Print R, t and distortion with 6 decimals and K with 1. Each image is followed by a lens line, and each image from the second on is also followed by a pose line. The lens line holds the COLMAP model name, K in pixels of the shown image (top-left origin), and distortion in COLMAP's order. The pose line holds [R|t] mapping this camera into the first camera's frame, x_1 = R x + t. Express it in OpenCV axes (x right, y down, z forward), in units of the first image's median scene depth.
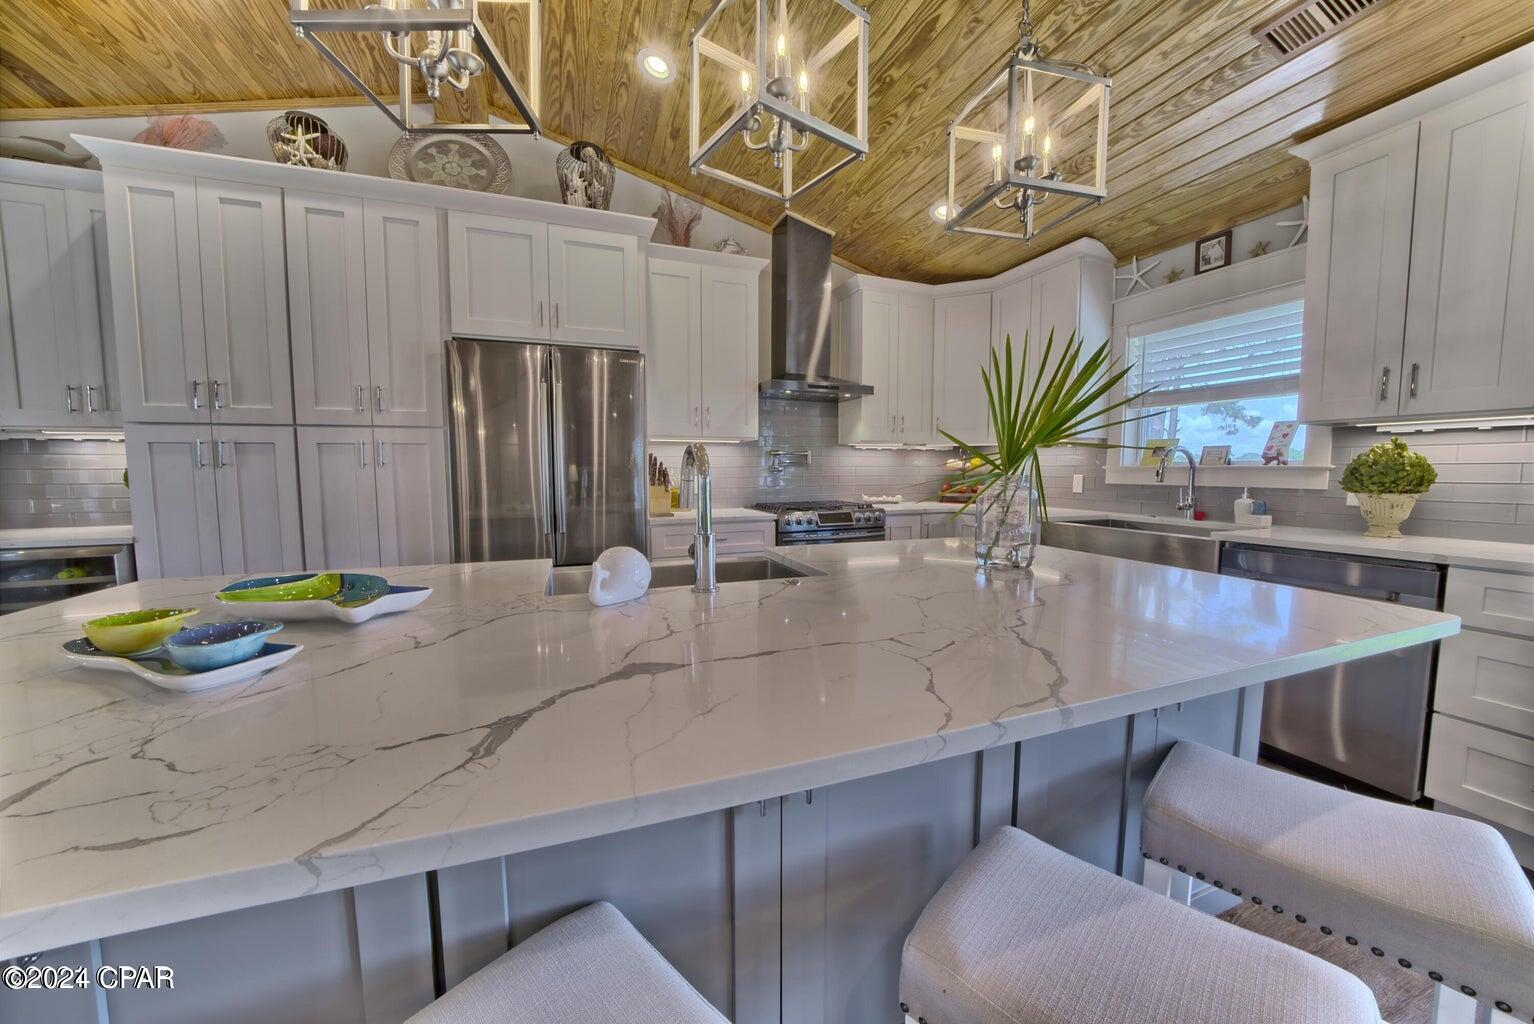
lens RADIAL K [[529.7, 0, 763.5], [0, 529.7, 515.8], [0, 0, 1]] dist [-0.015617, -0.000091]
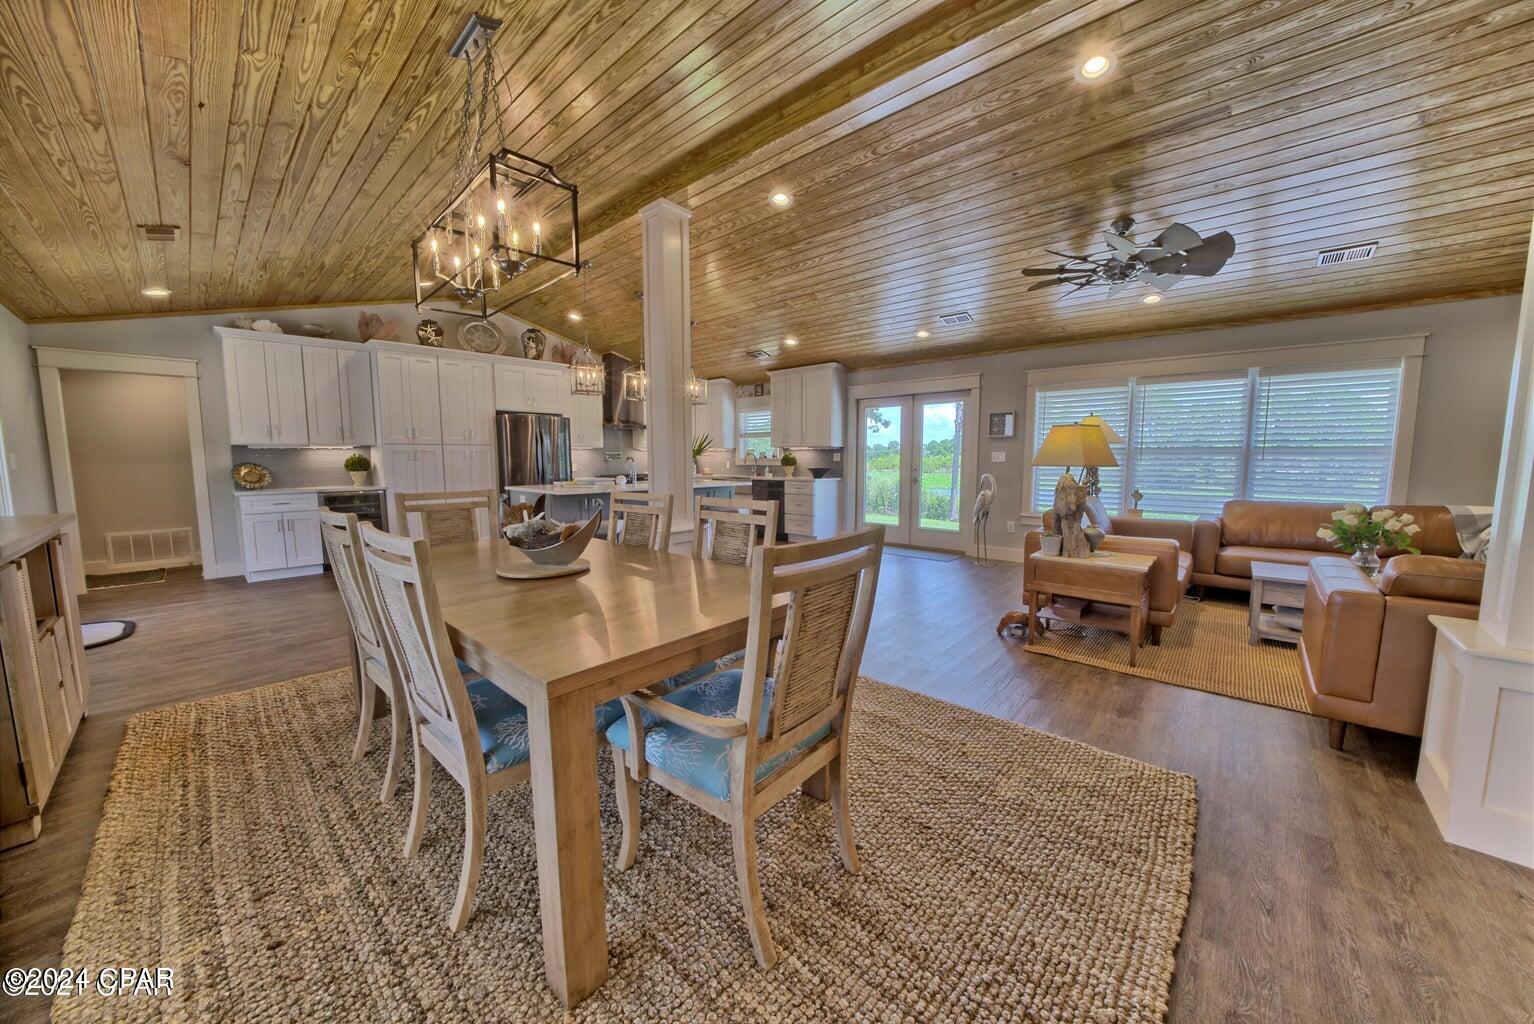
lens RADIAL K [[529.7, 0, 763.5], [0, 529.7, 501.7], [0, 0, 1]] dist [-0.015617, -0.000091]
pose [[0.889875, -0.039747, 0.454470, -0.621280], [0.040985, 0.999134, 0.007132, 0.150742], [-0.454360, 0.012280, 0.890734, -1.945200]]
